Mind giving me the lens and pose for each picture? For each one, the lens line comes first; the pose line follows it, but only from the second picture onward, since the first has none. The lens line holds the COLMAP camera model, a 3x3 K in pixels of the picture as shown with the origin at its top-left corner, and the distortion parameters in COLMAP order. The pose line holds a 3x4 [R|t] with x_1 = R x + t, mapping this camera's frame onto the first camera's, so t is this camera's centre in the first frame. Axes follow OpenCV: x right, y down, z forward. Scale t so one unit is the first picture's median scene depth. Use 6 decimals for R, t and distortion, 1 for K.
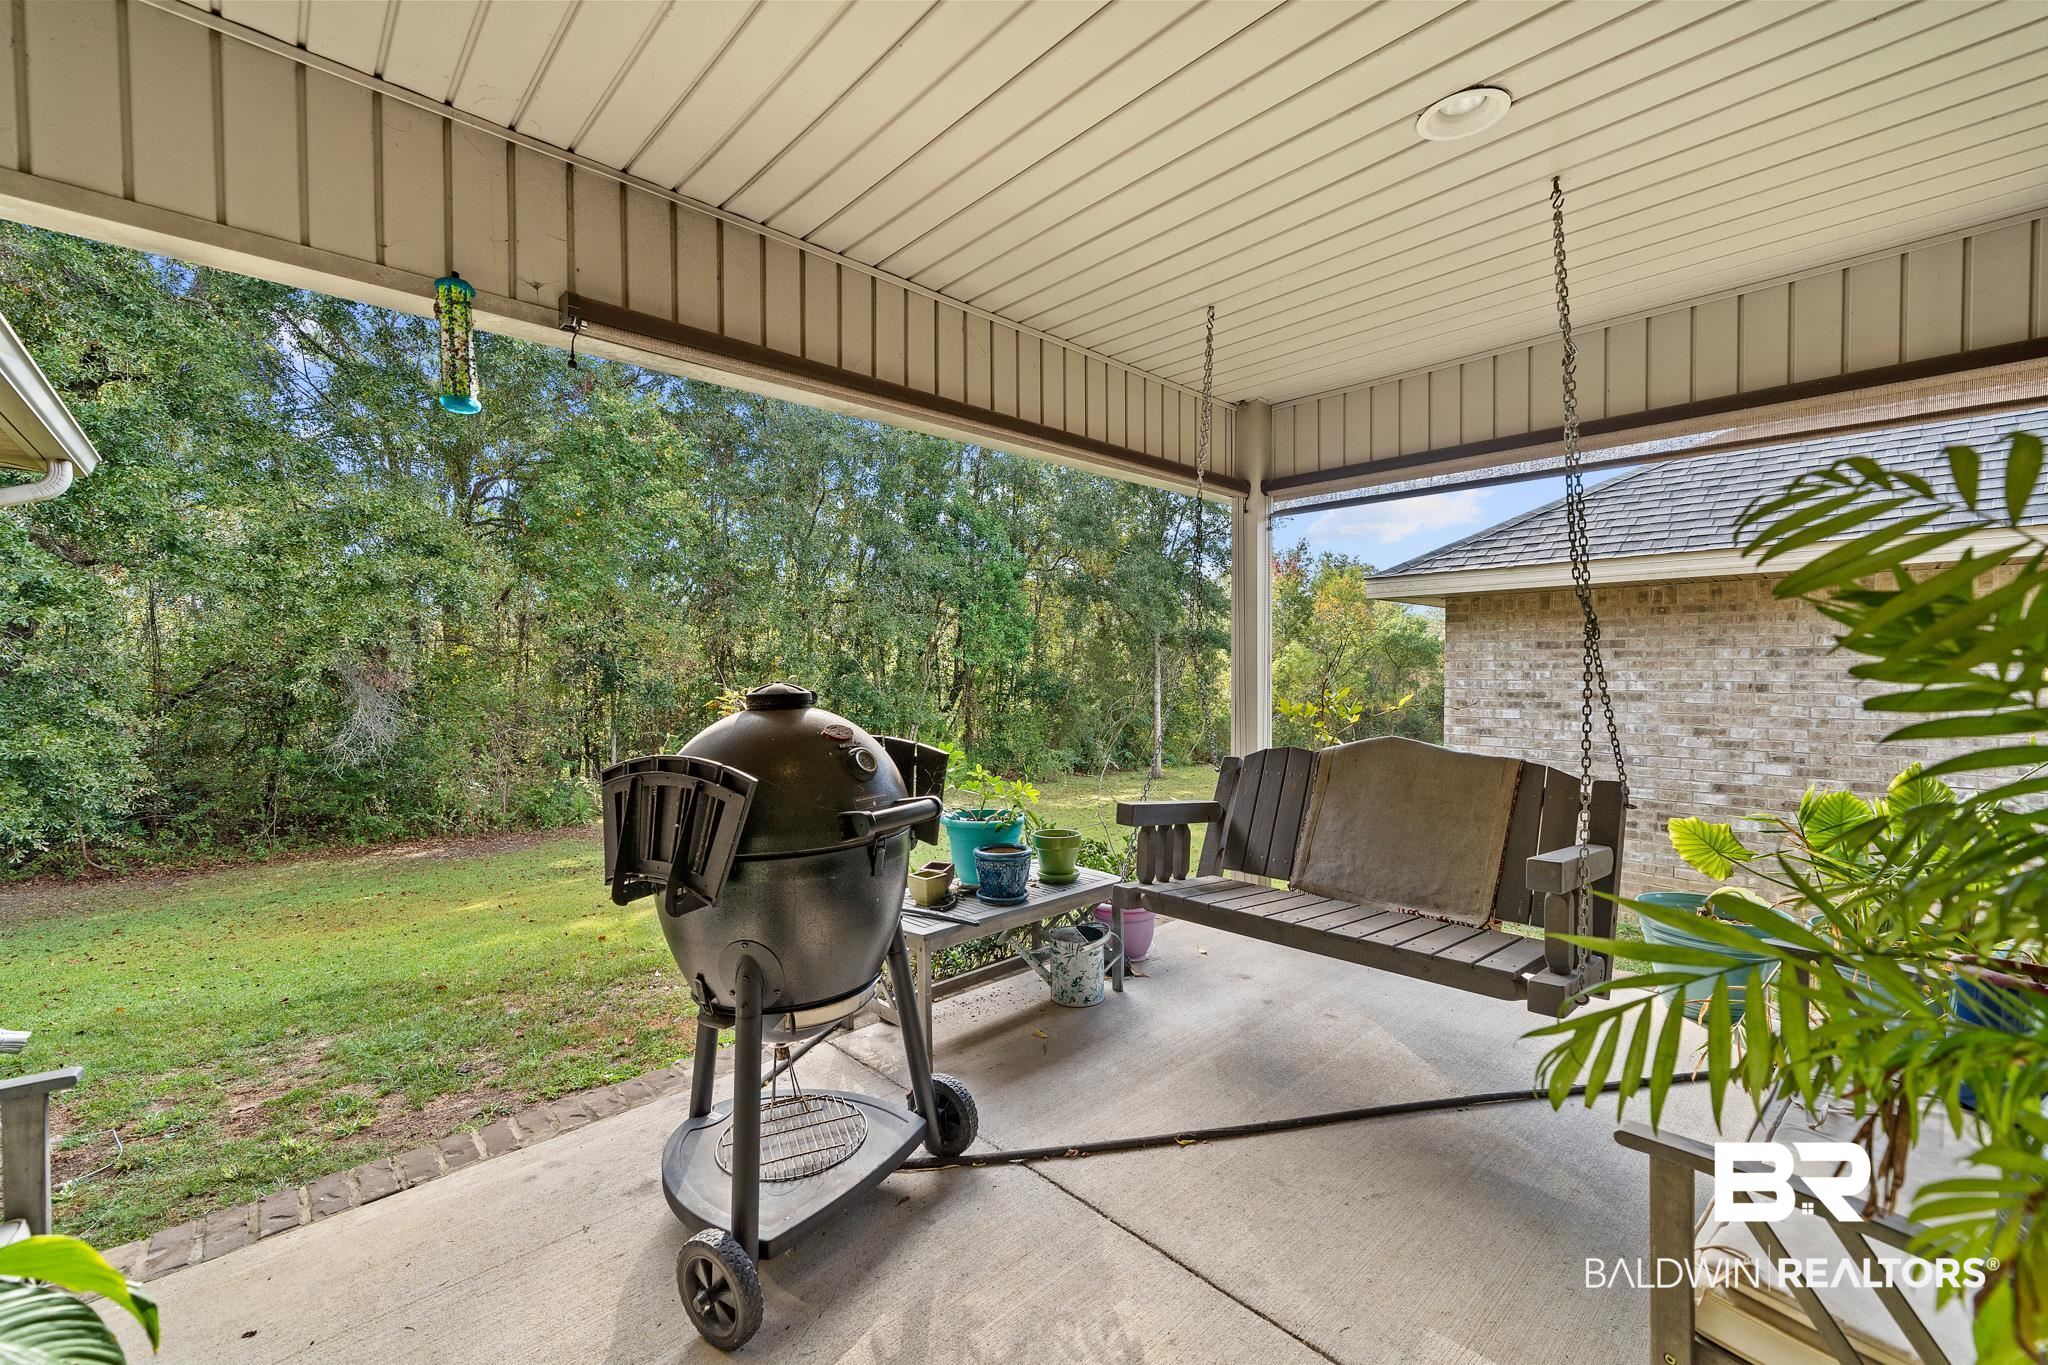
lens RADIAL K [[828.1, 0, 1025.5], [0, 828.1, 709.8], [0, 0, 1]] dist [-0.002587, -0.000575]
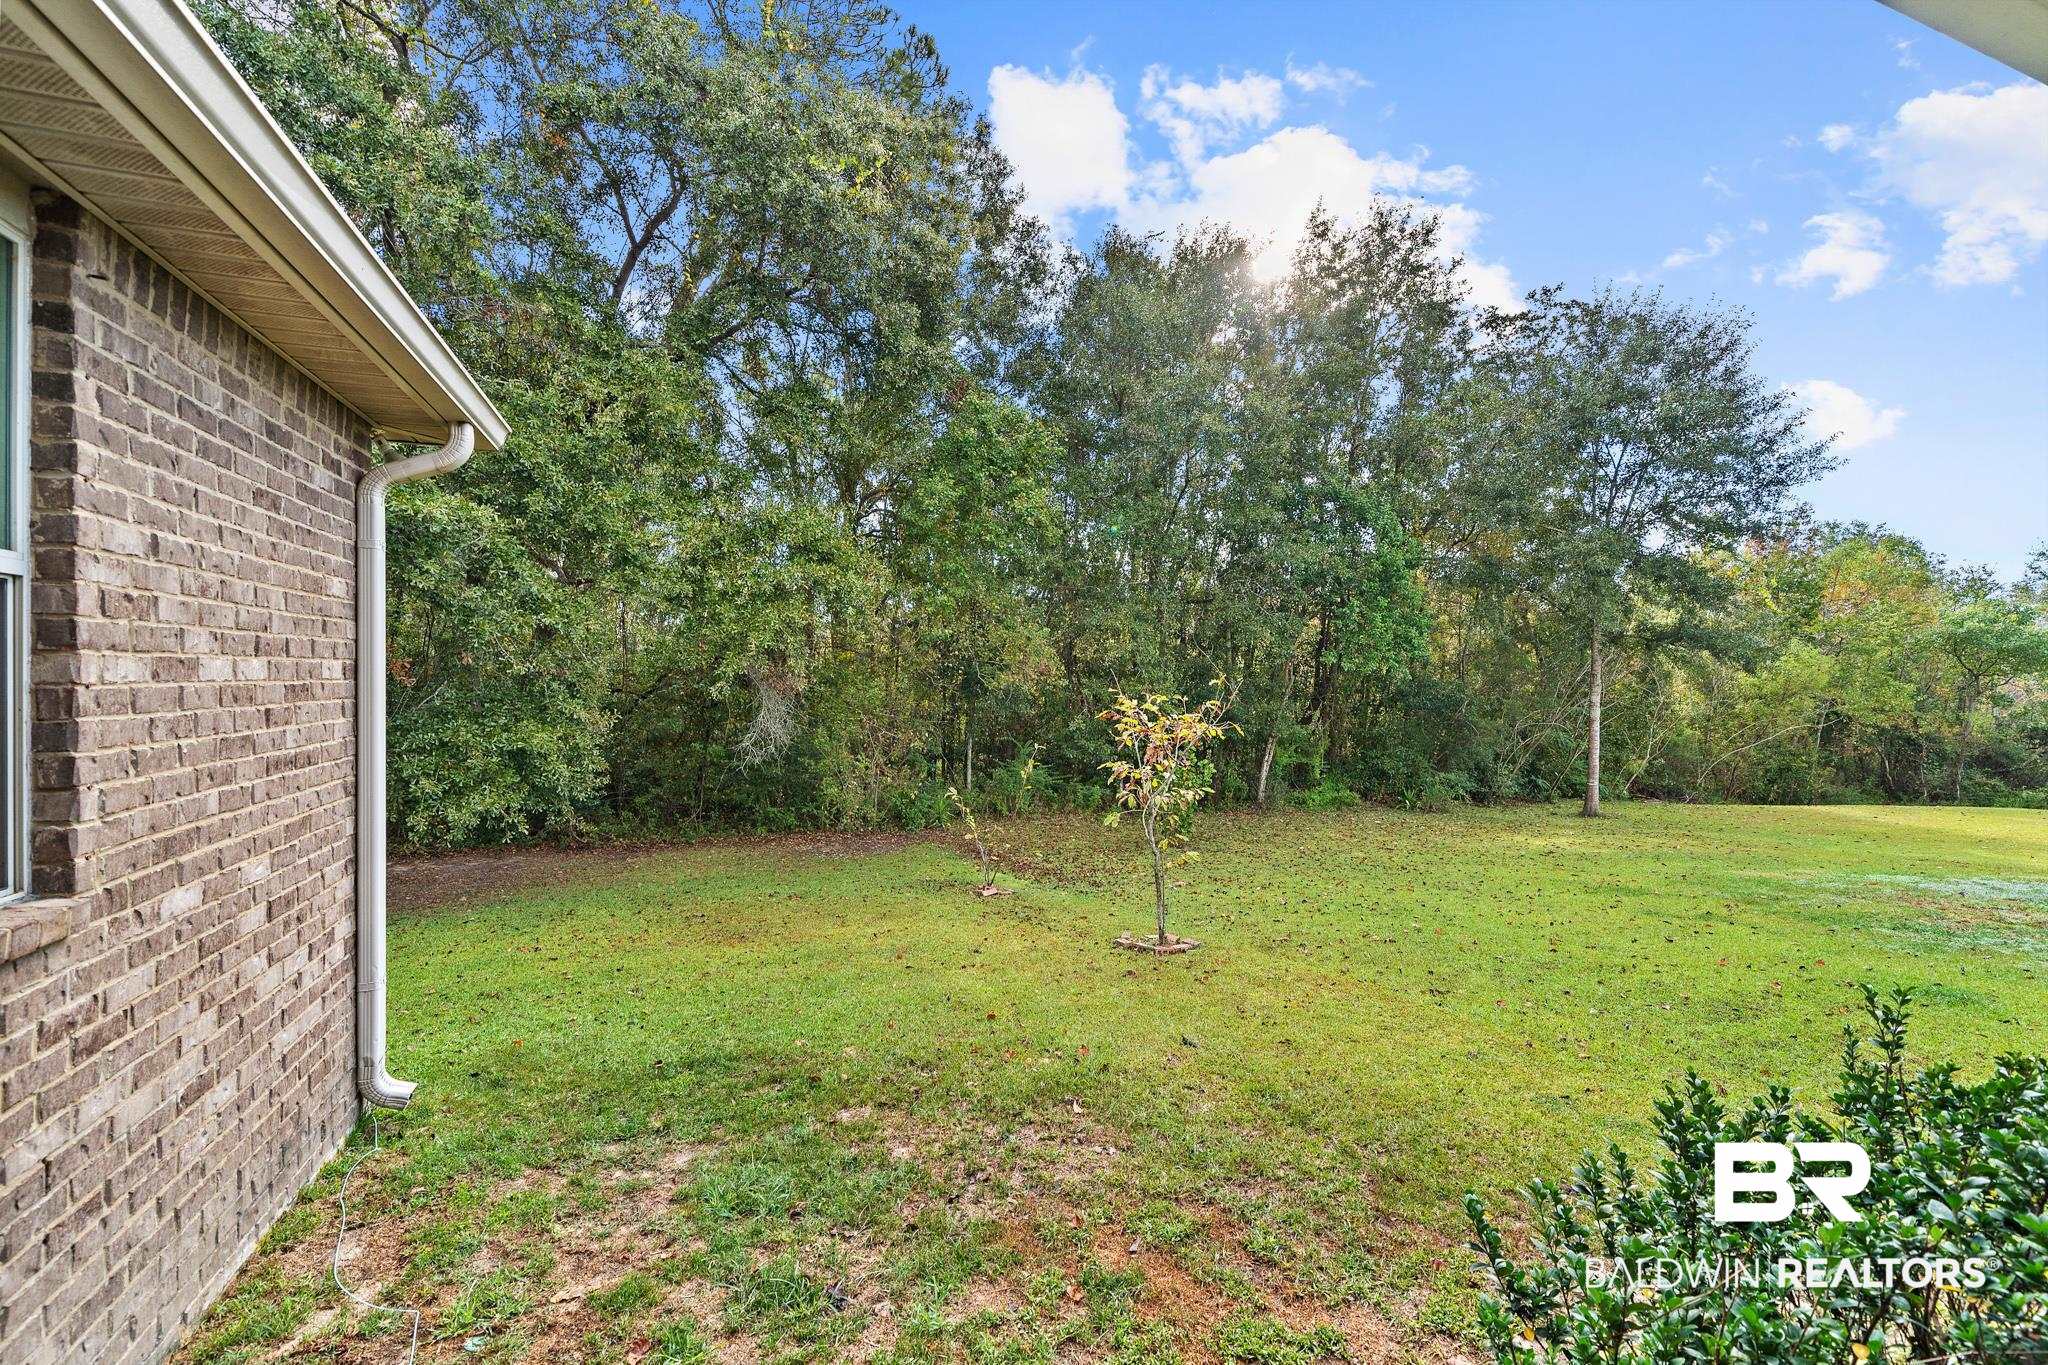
lens RADIAL K [[828.1, 0, 1021.5], [0, 828.1, 678.3], [0, 0, 1]] dist [-0.002587, -0.000575]
pose [[0.926248, 0.004600, -0.376887, -0.090241], [-0.022304, 0.998842, -0.042625, -0.004061], [0.376254, 0.047888, 0.925278, 0.128325]]
